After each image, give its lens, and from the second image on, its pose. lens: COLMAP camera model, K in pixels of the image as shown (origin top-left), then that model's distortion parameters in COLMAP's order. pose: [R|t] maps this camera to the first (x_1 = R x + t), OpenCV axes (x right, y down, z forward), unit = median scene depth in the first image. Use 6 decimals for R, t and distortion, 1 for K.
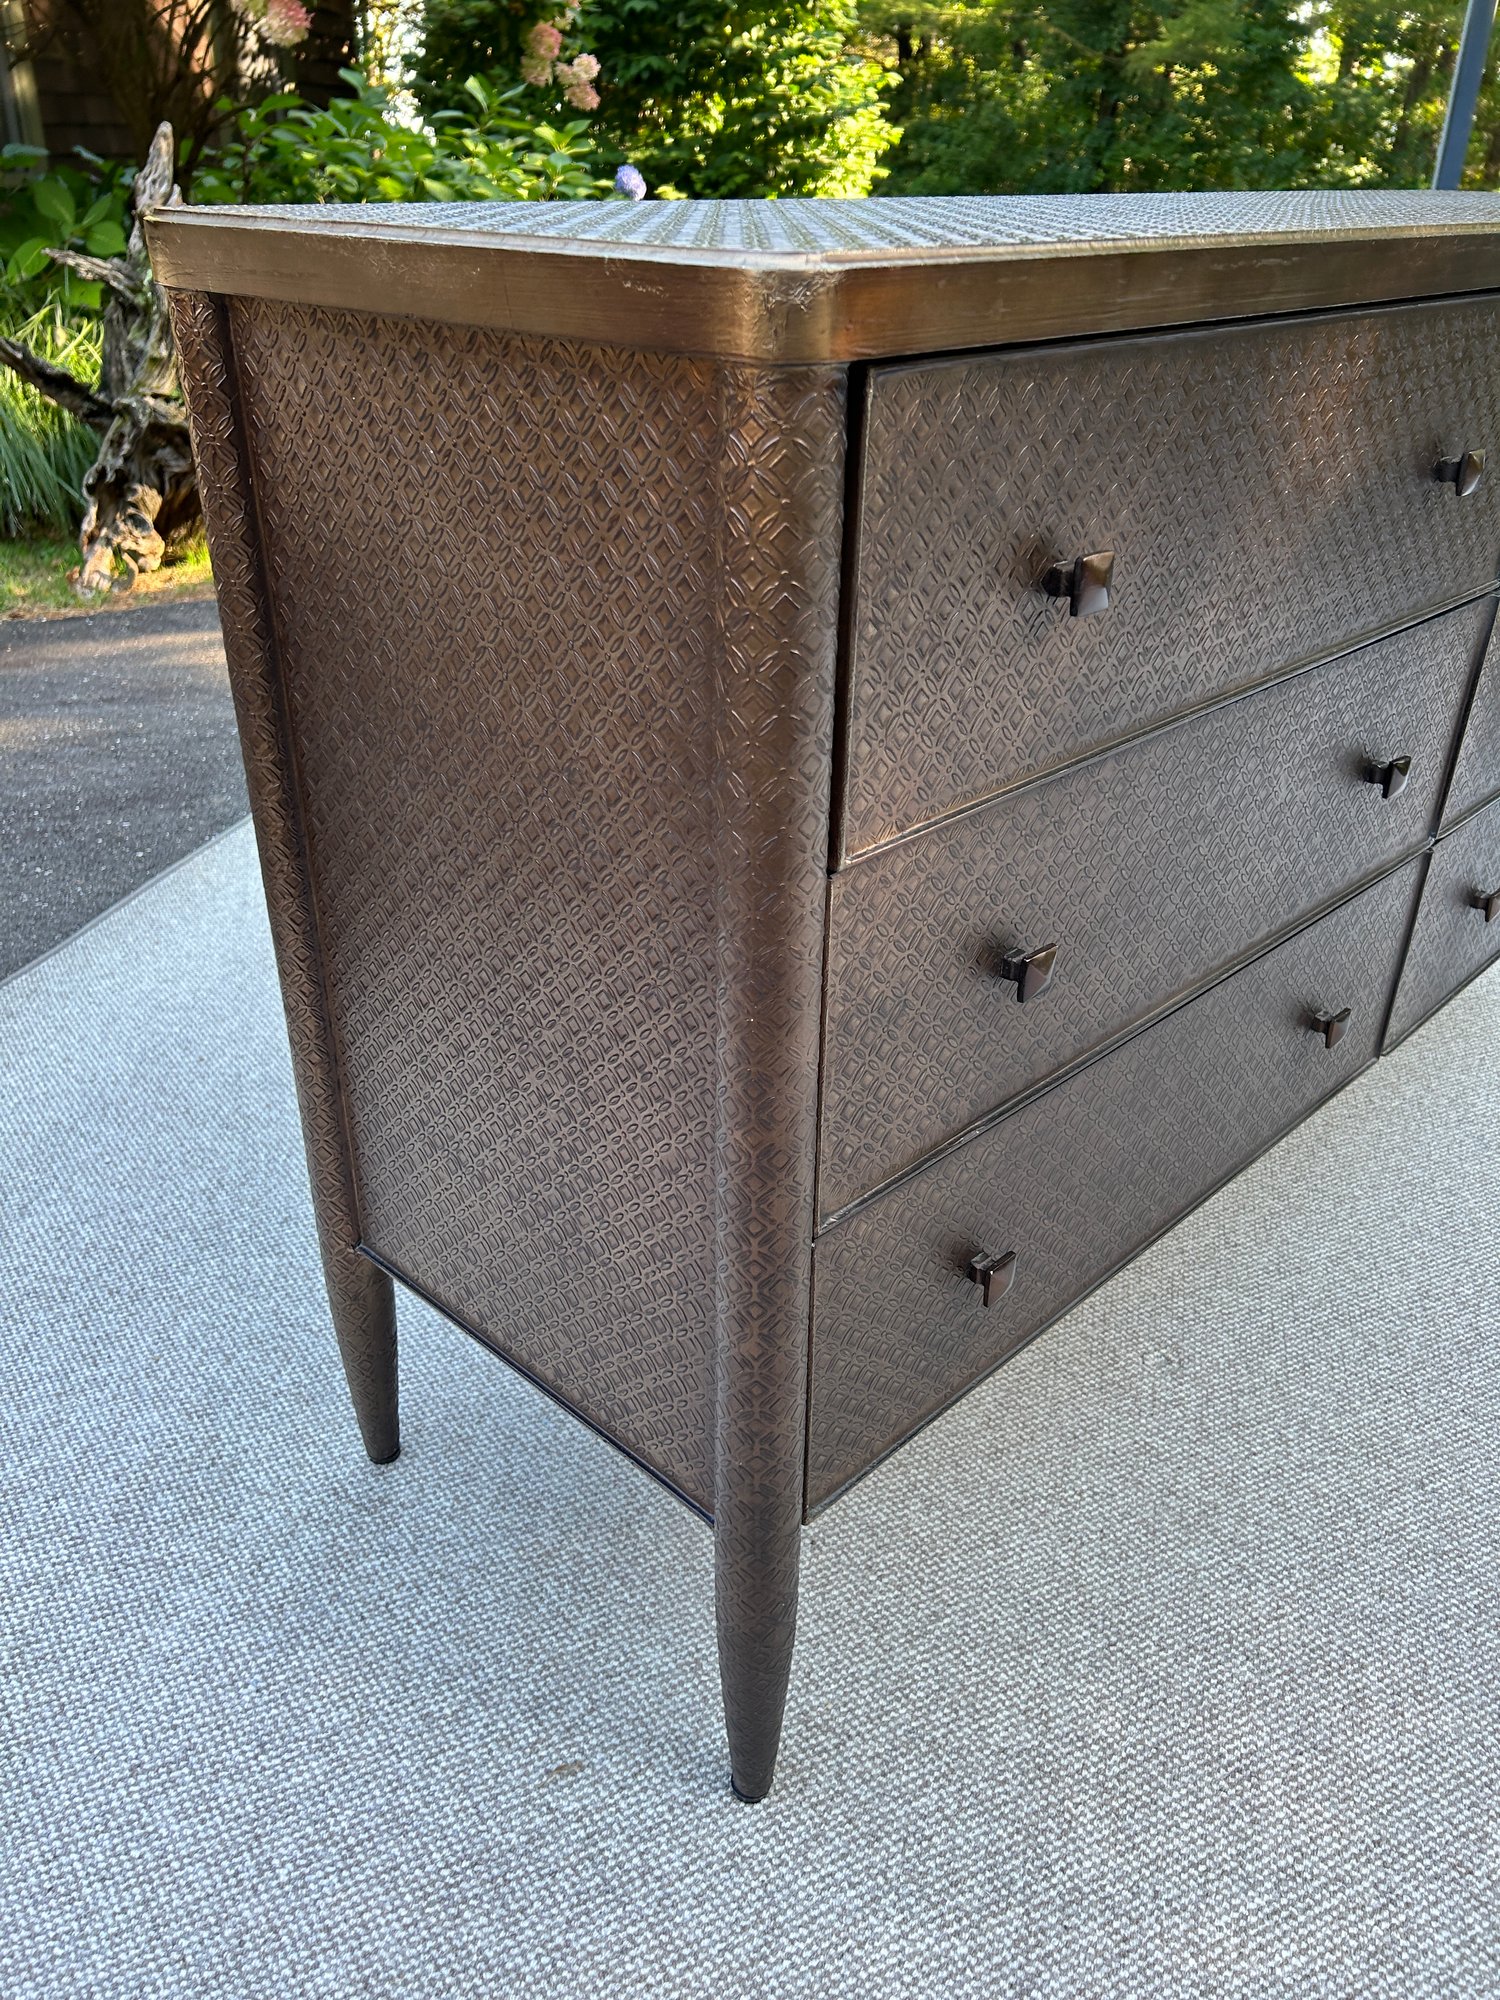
lens RADIAL K [[1539.7, 0, 763.0], [0, 1539.7, 1011.7], [0, 0, 1]] dist [0.037907, -0.053226]
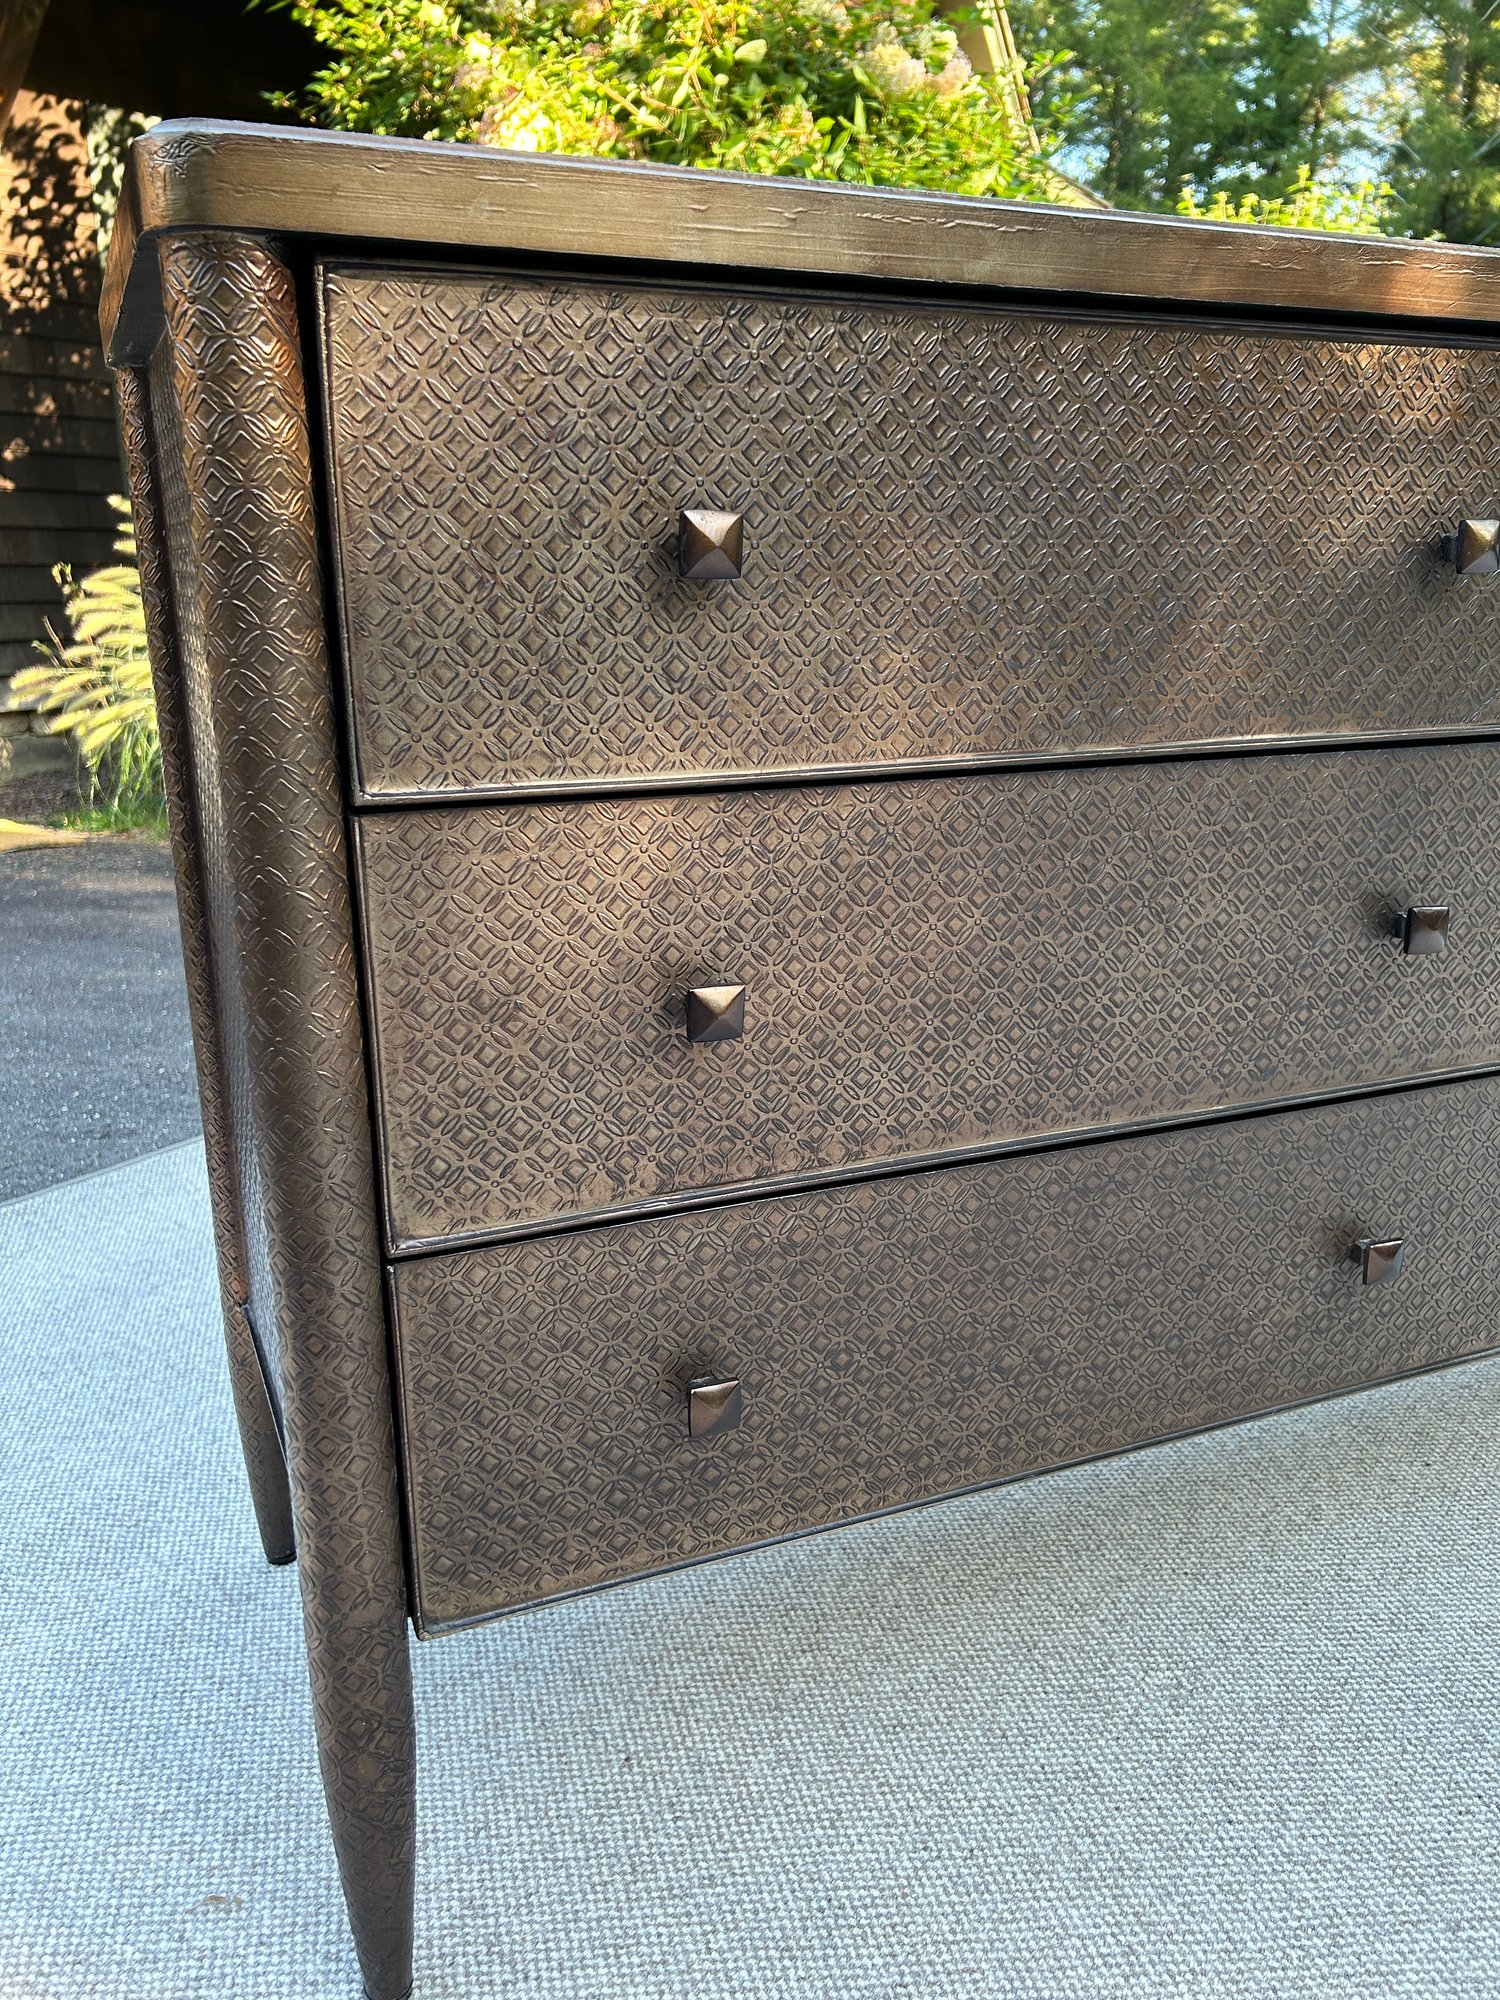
lens RADIAL K [[1539.7, 0, 725.0], [0, 1539.7, 1015.4], [0, 0, 1]] dist [0.037907, -0.053226]
pose [[0.919257, 0.091435, -0.382893, 0.438302], [-0.174143, 0.966758, -0.187223, 0.117293], [0.353046, 0.238785, 0.904622, 0.183787]]
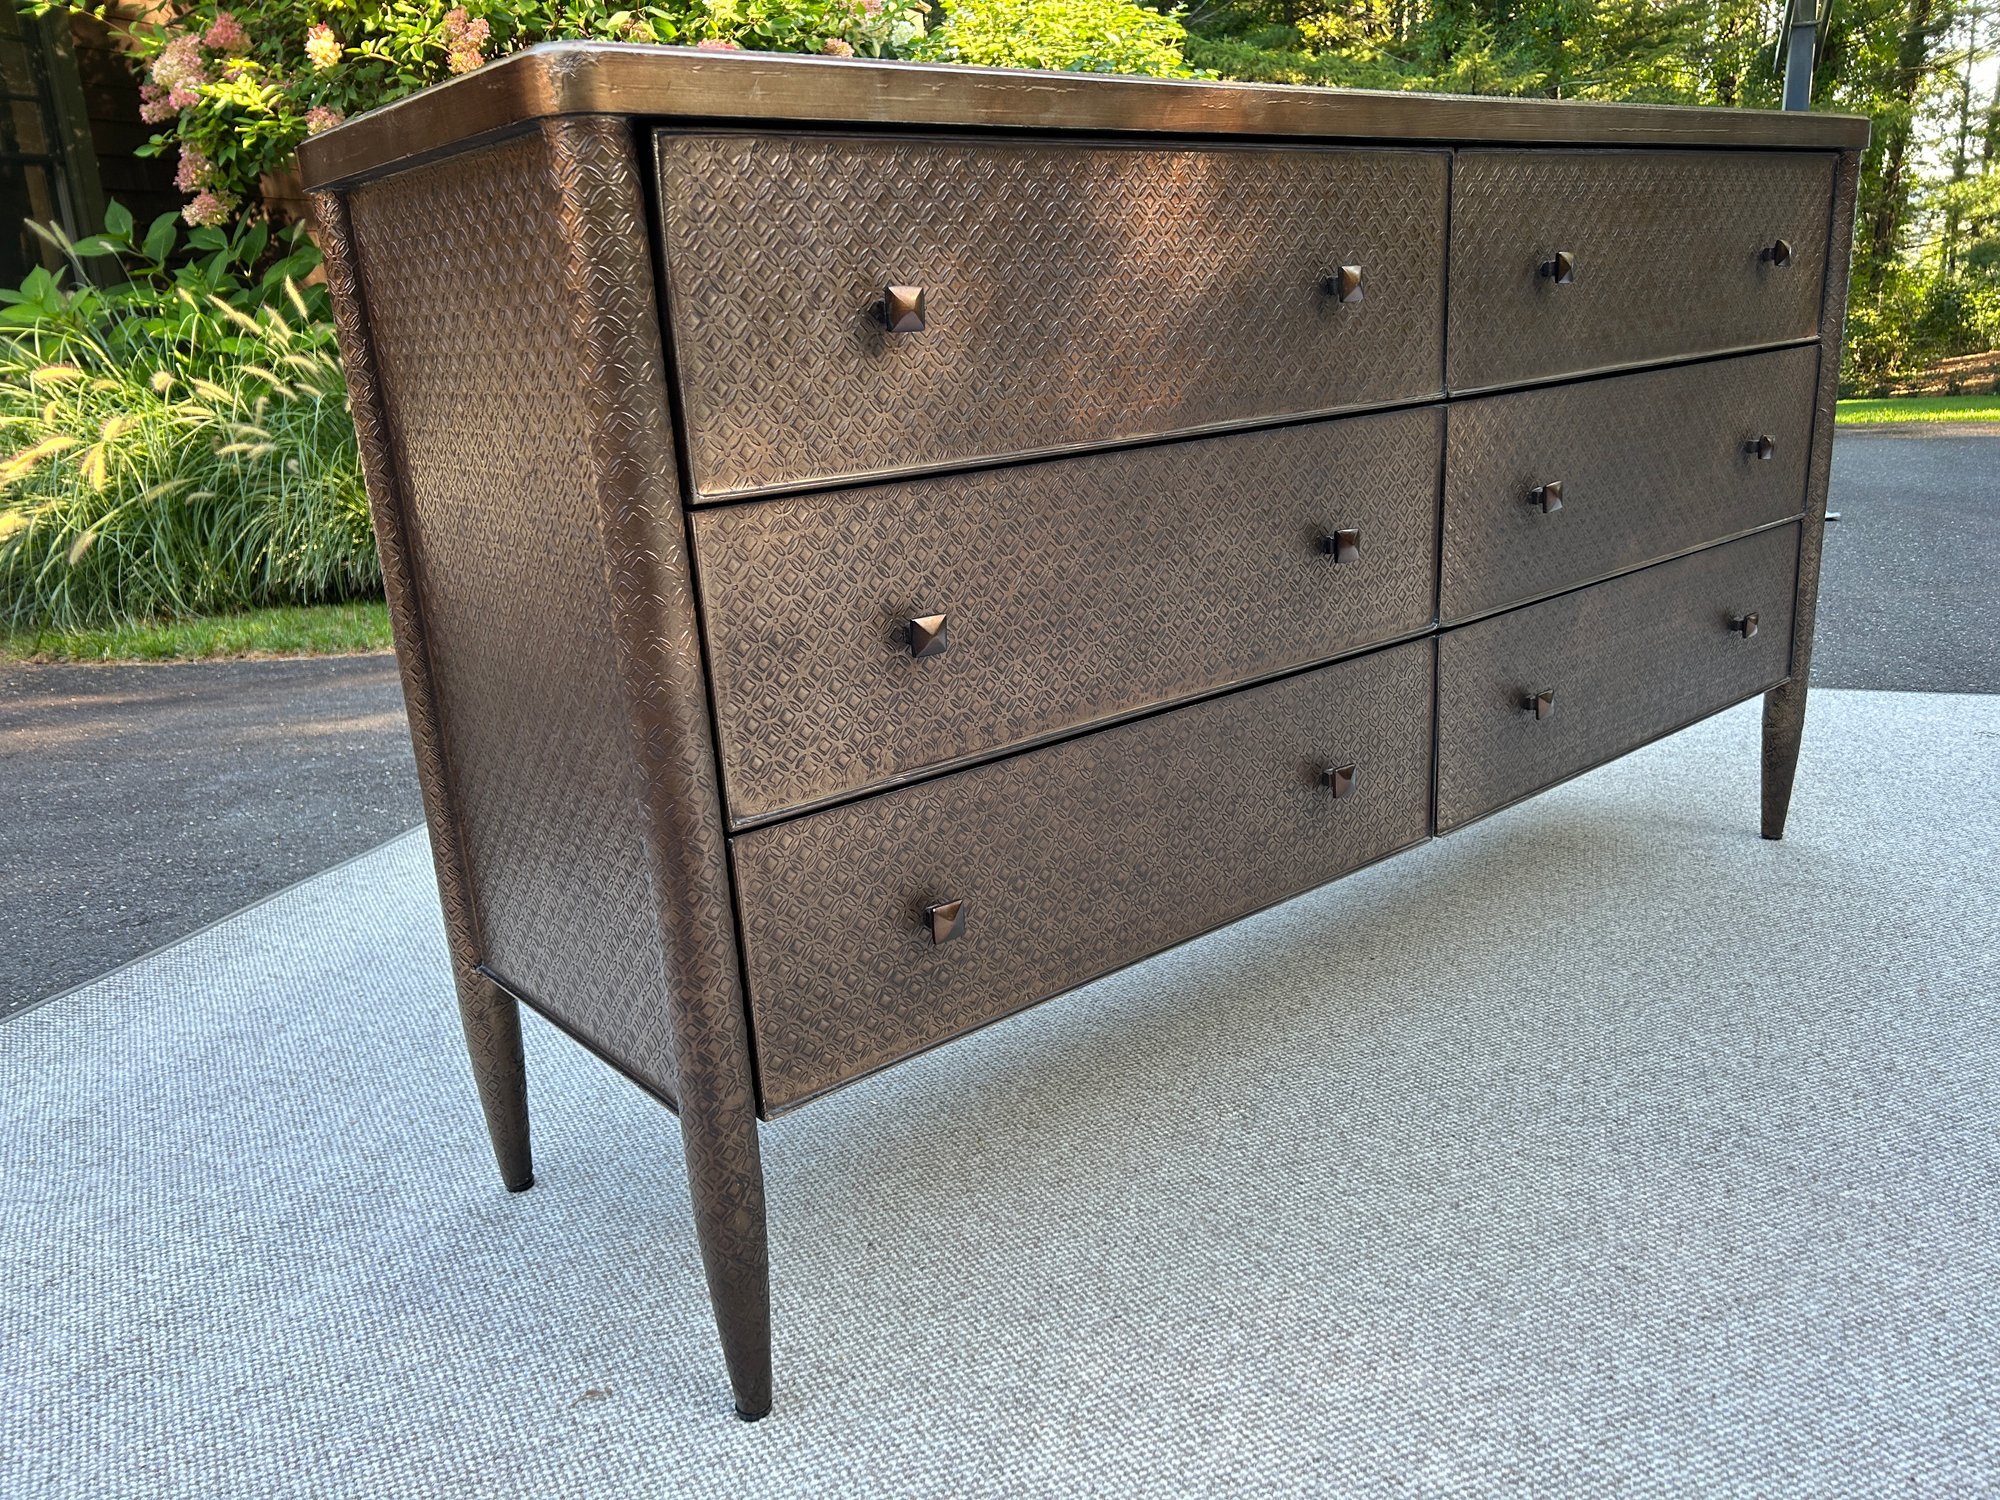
lens RADIAL K [[1539.7, 0, 1015.6], [0, 1539.7, 765.2], [0, 0, 1]] dist [0.037907, -0.053226]
pose [[0.991821, -0.039146, -0.121487, 0.335373], [0.012434, 0.976913, -0.213274, 0.292574], [0.127031, 0.210019, 0.969410, -0.149356]]
